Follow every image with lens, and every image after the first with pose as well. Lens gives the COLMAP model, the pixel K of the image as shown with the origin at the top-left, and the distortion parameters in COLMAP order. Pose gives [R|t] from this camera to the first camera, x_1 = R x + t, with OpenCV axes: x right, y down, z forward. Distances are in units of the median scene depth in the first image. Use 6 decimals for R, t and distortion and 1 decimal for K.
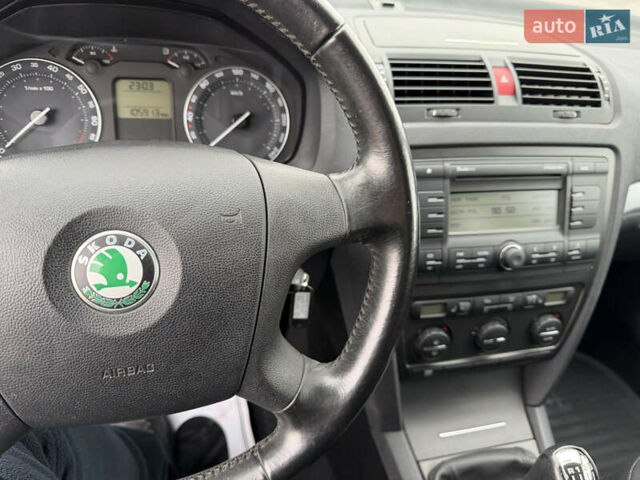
lens RADIAL K [[468.8, 0, 320.0], [0, 468.8, 240.0], [0, 0, 1]] dist [0.060009, -0.132247]
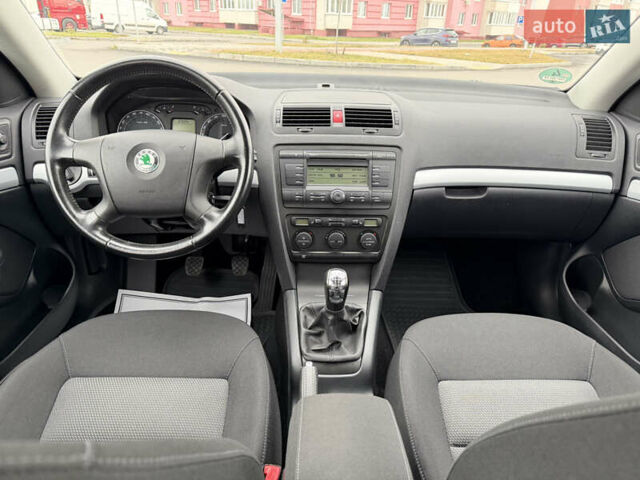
lens RADIAL K [[468.6, 0, 323.7], [0, 468.6, 245.1], [0, 0, 1]] dist [0.079198, -0.000207]
pose [[0.975684, 0.029953, -0.217128, 0.779941], [-0.060508, 0.988932, -0.135472, 0.520470], [0.210667, 0.145315, 0.966697, -0.973350]]
